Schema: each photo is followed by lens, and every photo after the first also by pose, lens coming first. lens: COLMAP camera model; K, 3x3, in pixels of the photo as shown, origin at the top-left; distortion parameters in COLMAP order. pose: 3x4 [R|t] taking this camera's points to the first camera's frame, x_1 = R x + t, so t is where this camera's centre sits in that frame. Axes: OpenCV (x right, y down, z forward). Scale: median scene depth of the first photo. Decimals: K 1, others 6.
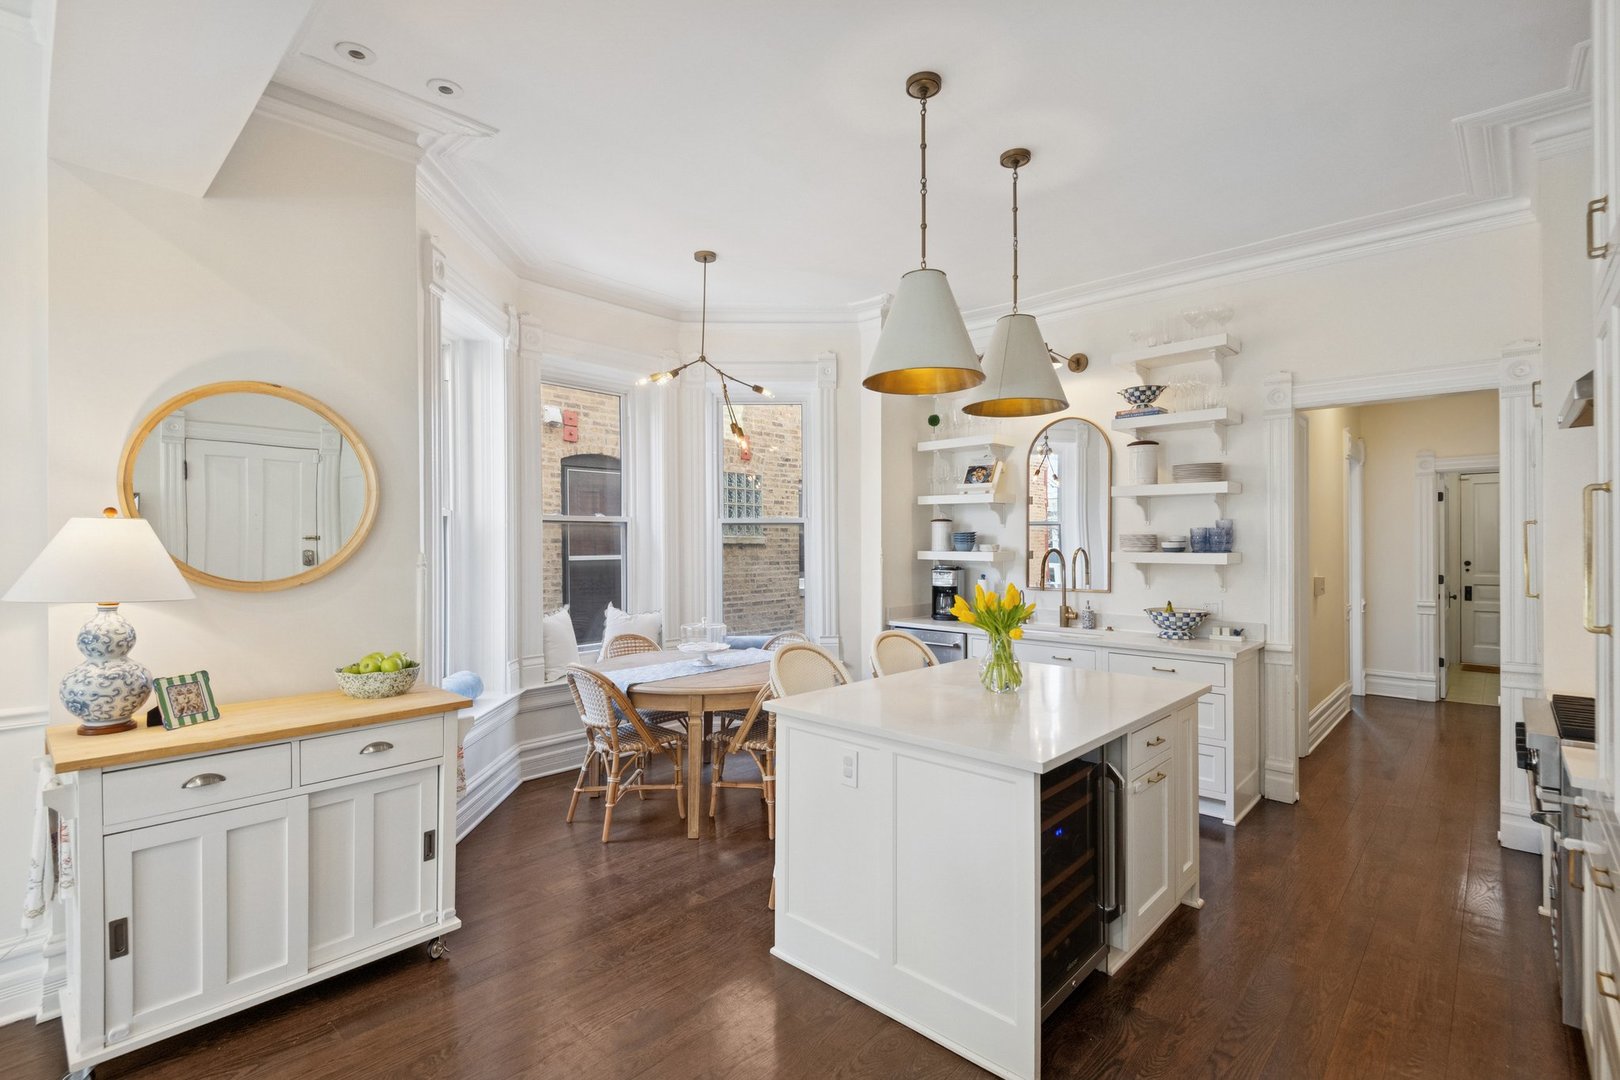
lens RADIAL K [[685.8, 0, 768.6], [0, 685.8, 522.2], [0, 0, 1]] dist [0.025622, -0.000013]
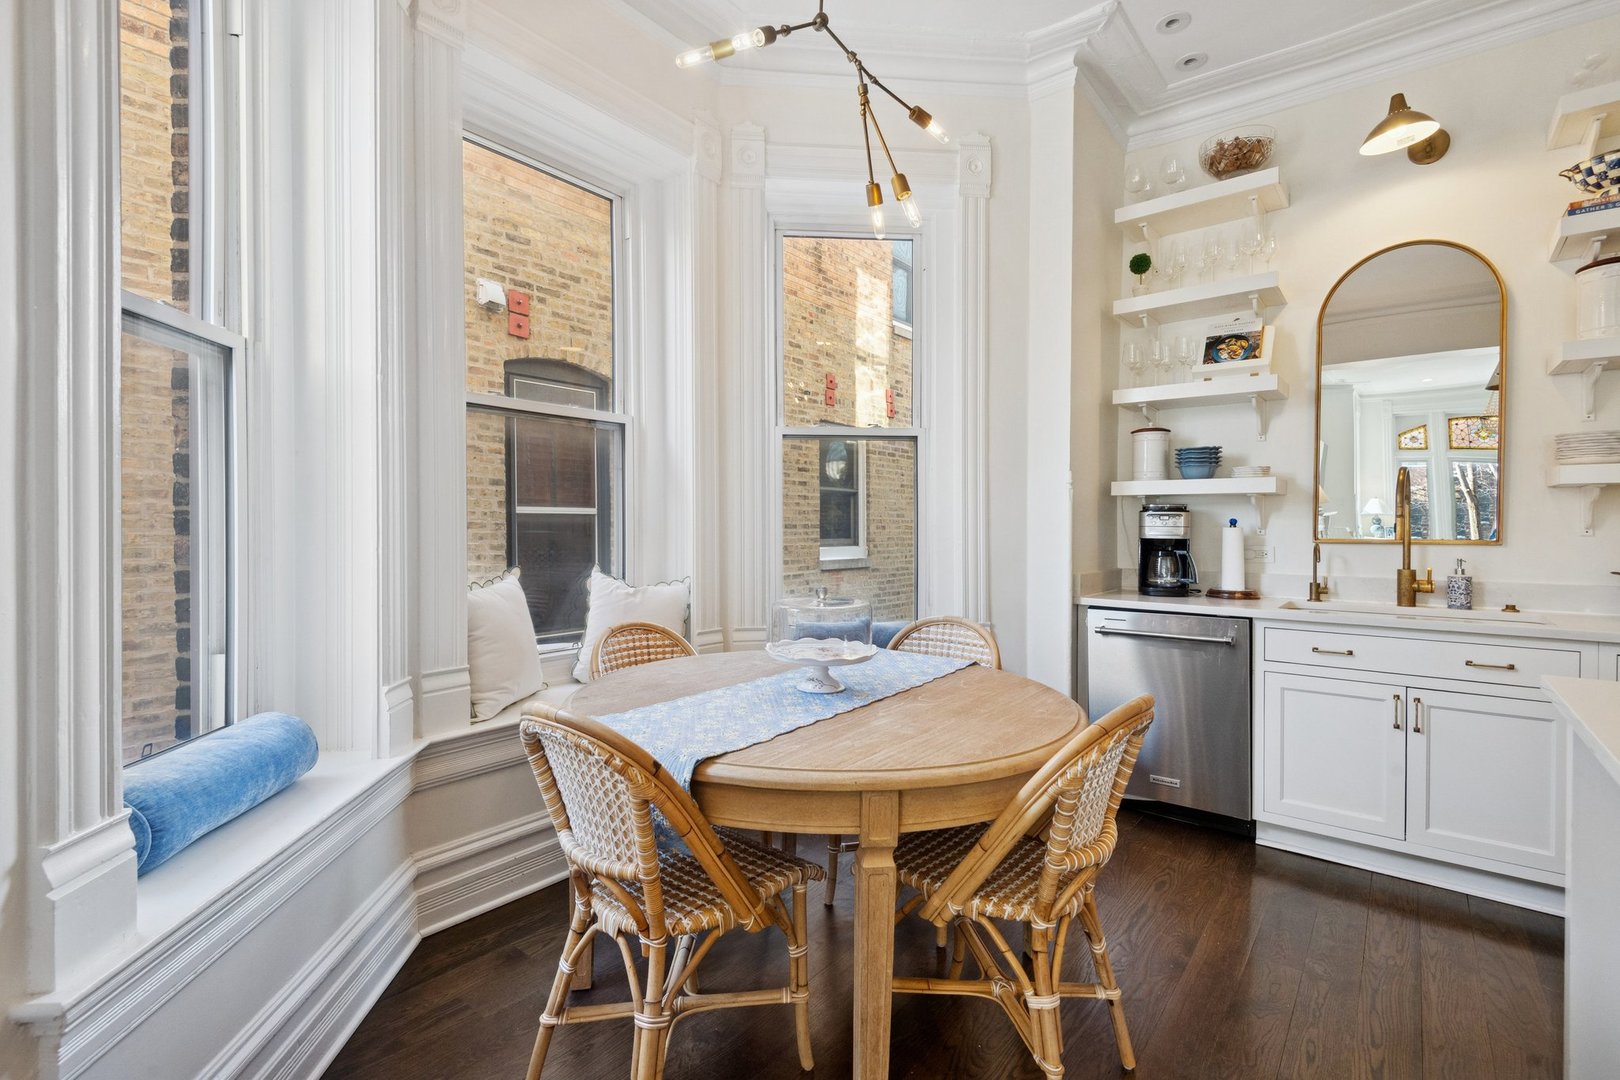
lens RADIAL K [[762.4, 0, 787.4], [0, 762.4, 504.4], [0, 0, 1]] dist [0.030231, -0.019330]
pose [[0.998086, 0.005050, 0.061633, -0.123449], [-0.005814, 0.999908, 0.012224, 0.064290], [-0.061566, -0.012559, 0.998024, 0.405221]]
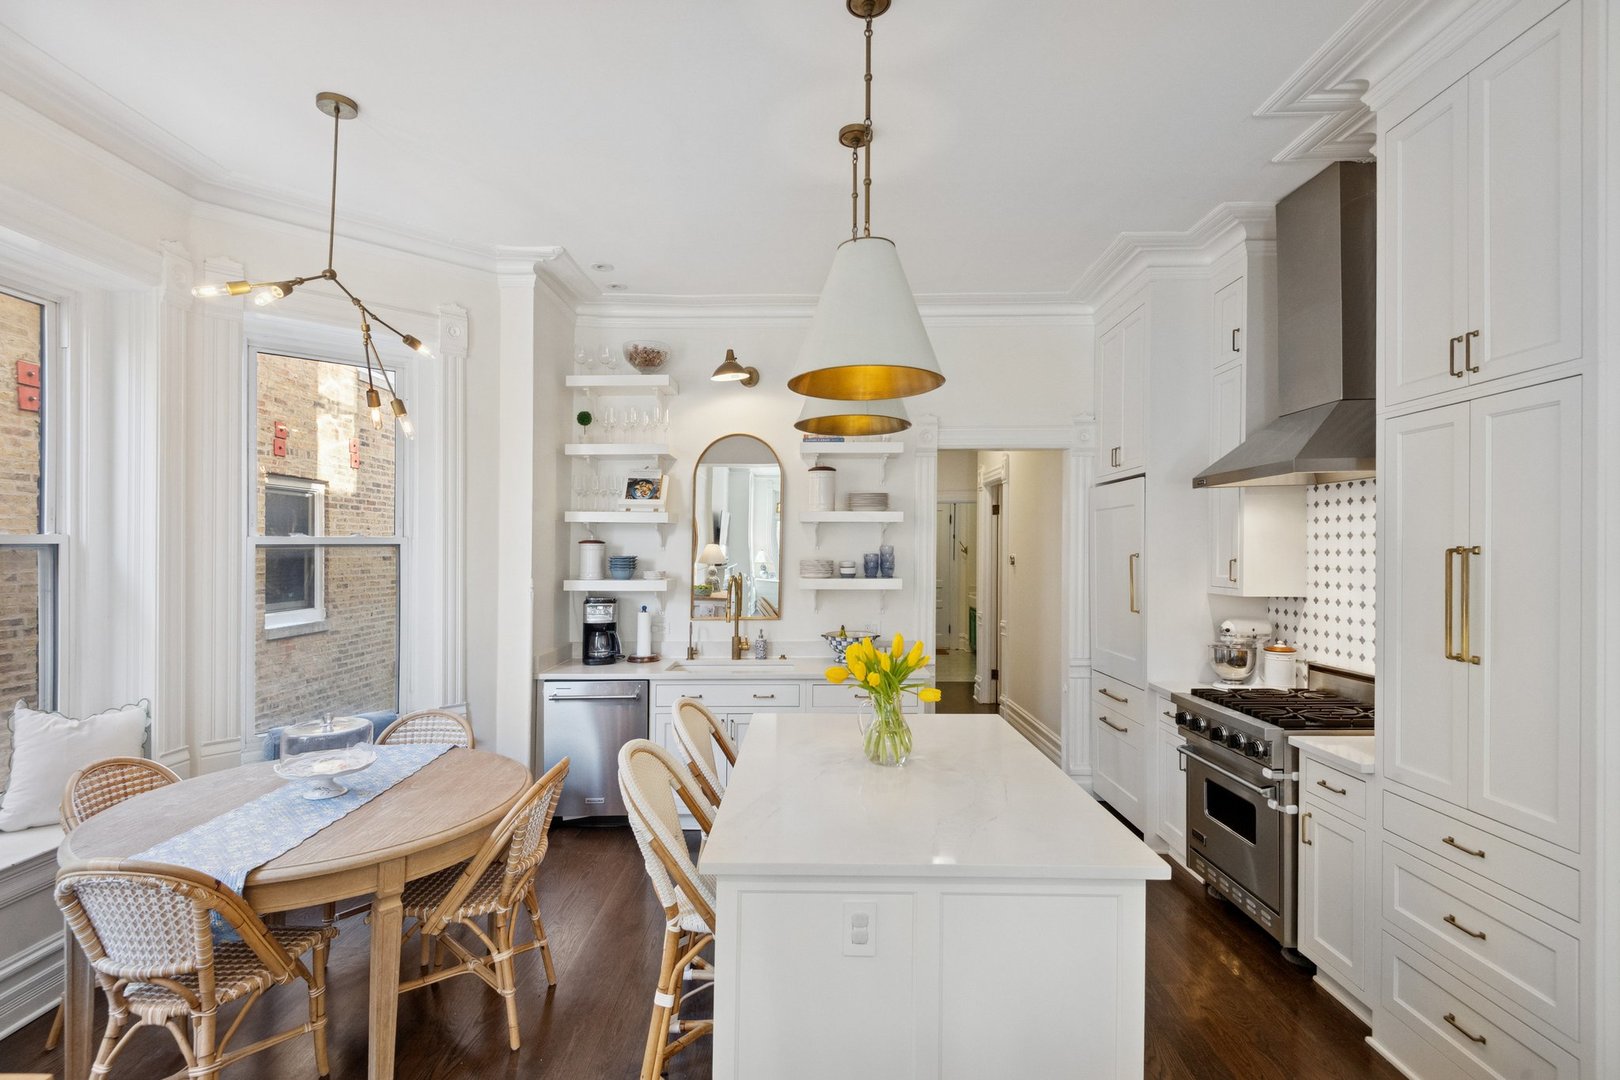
lens RADIAL K [[746.7, 0, 790.8], [0, 746.7, 533.2], [0, 0, 1]] dist [0.028617, -0.019902]
pose [[0.744611, 0.012247, 0.667387, -0.191858], [-0.013685, 0.999902, -0.003081, -0.015847], [-0.667359, -0.006839, 0.744705, 0.209832]]
